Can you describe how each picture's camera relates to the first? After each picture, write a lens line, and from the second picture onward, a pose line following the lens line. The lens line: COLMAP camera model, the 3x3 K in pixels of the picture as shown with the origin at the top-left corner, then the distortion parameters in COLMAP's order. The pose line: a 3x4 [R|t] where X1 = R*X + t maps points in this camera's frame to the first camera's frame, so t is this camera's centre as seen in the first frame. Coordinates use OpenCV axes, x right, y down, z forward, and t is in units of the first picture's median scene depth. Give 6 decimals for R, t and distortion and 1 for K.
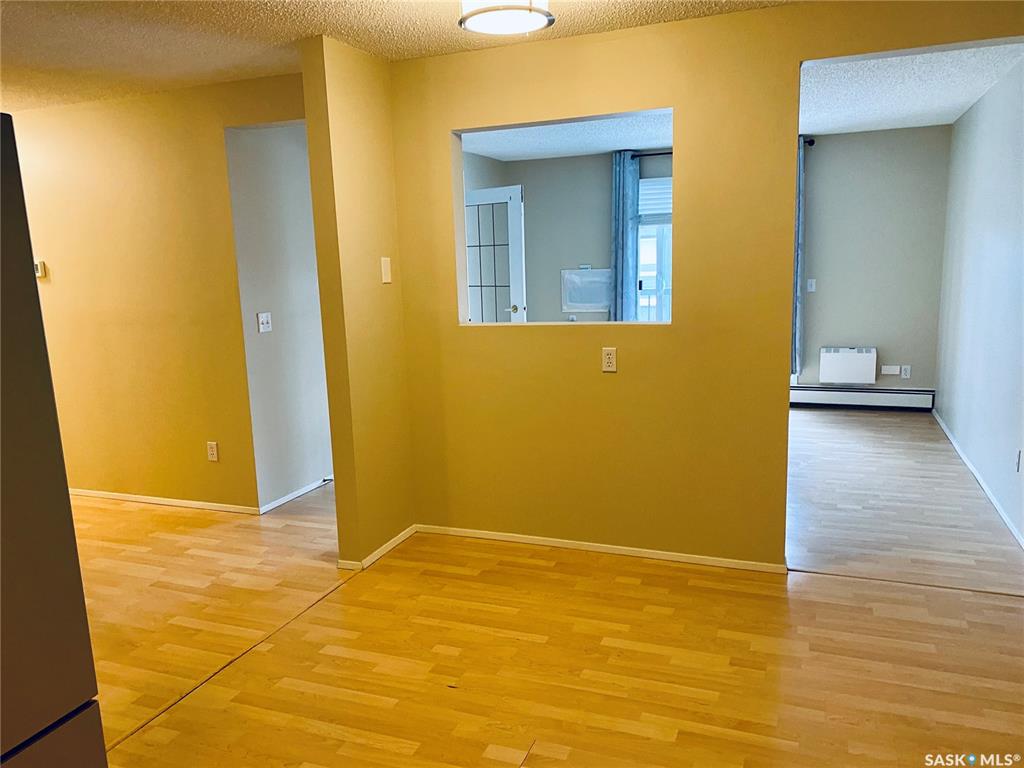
lens RADIAL K [[776.2, 0, 512.3], [0, 776.2, 395.6], [0, 0, 1]] dist [0.054438, -0.065939]
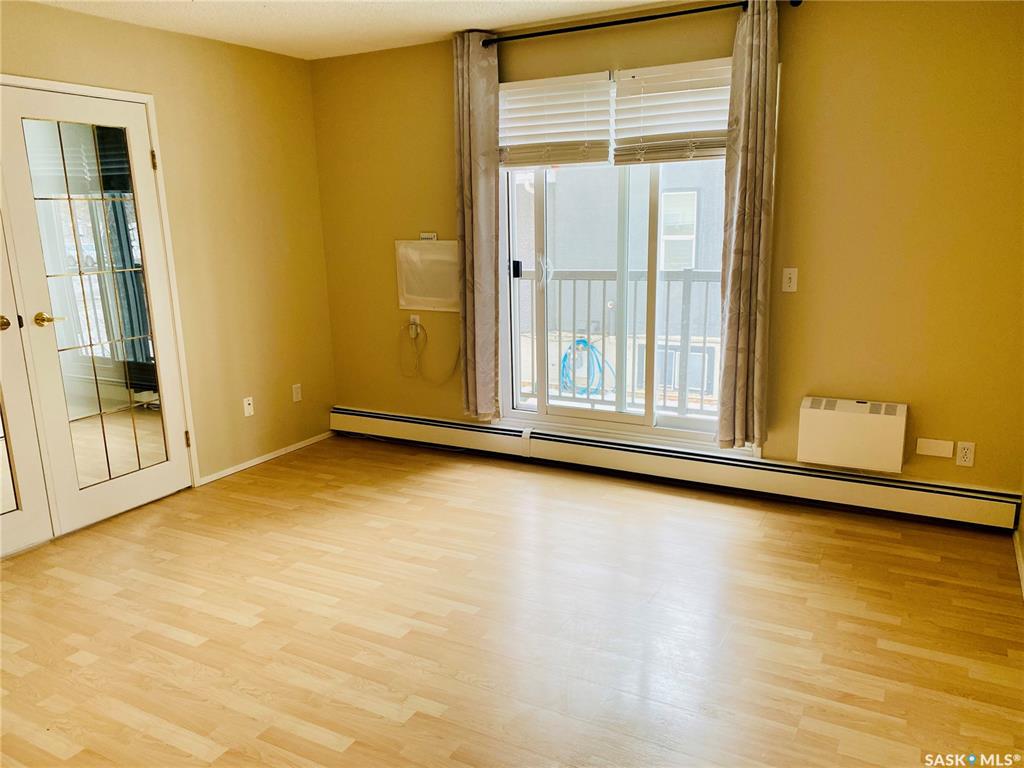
lens RADIAL K [[776.2, 0, 512.3], [0, 776.2, 395.6], [0, 0, 1]] dist [0.054438, -0.065939]
pose [[0.991107, 0.039052, -0.127209, 0.256568], [-0.032282, 0.997972, 0.054855, -0.082189], [0.129094, -0.050261, 0.990358, 0.428359]]
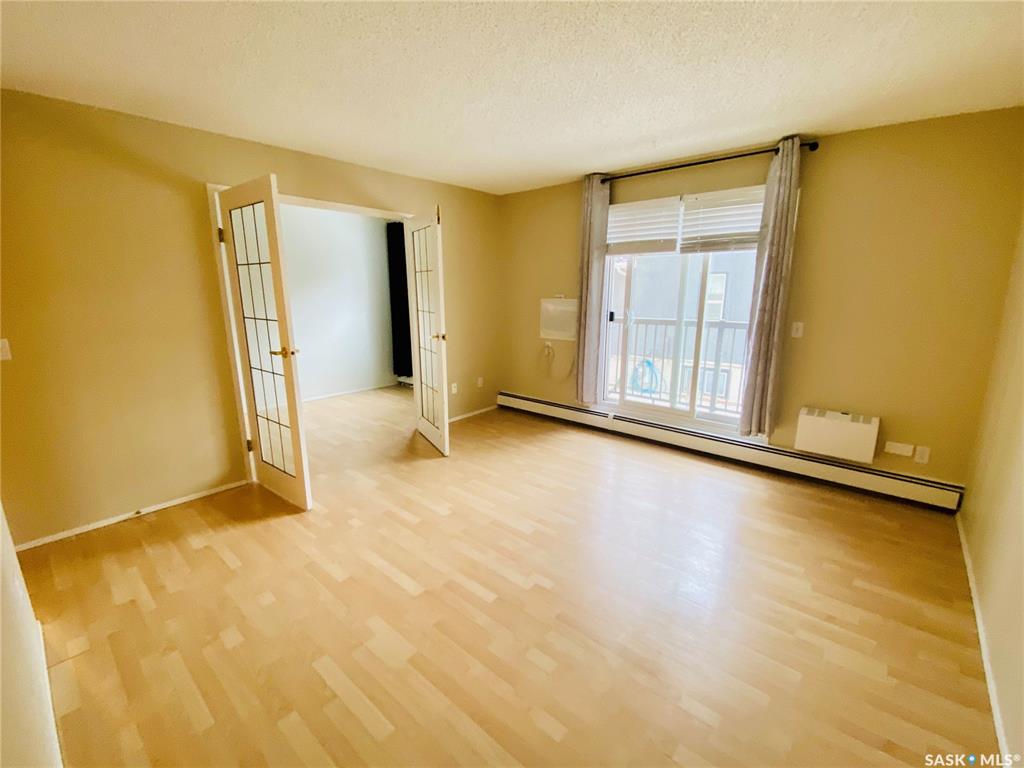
lens RADIAL K [[433.7, 0, 512.0], [0, 433.7, 384.0], [0, 0, 1]] dist [0.031289, -0.031106]
pose [[0.941138, 0.101659, -0.322373, 0.247230], [-0.087185, 0.994440, 0.059062, -0.082696], [0.326585, -0.027479, 0.944768, 0.457152]]
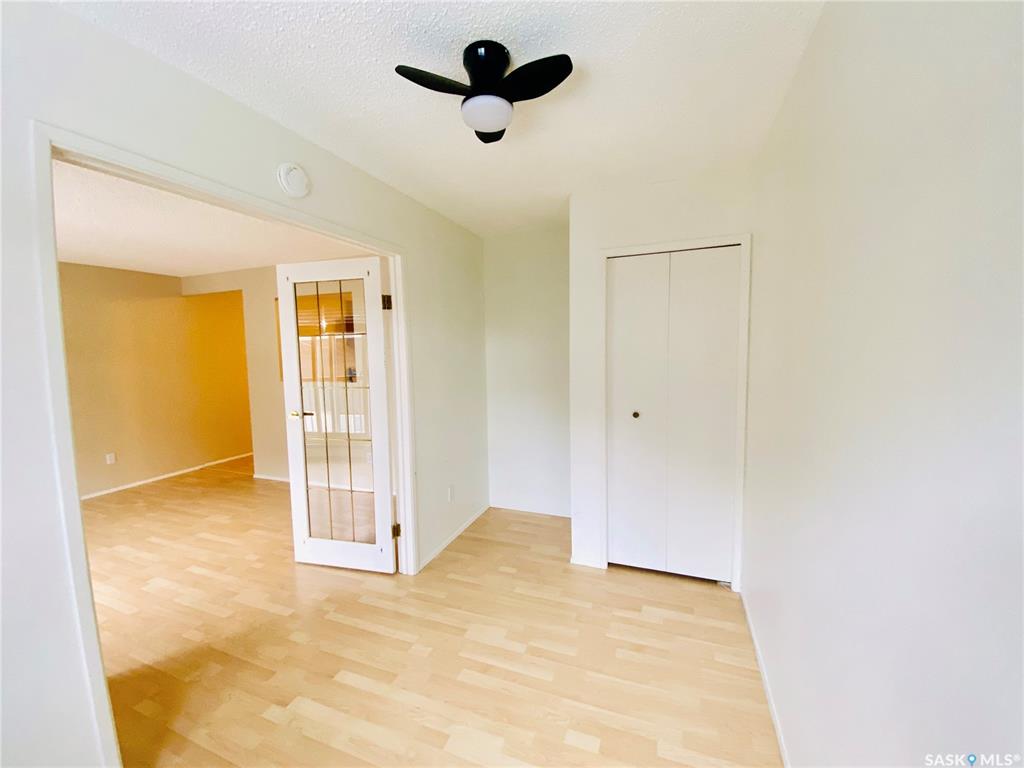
lens RADIAL K [[418.6, 0, 512.0], [0, 418.6, 384.0], [0, 0, 1]] dist [-0.000521, -0.000110]
pose [[-0.998711, 0.050456, 0.005526, -0.238010], [0.050152, 0.964174, 0.260488, -0.190844], [0.007815, 0.260429, -0.965461, 1.098449]]
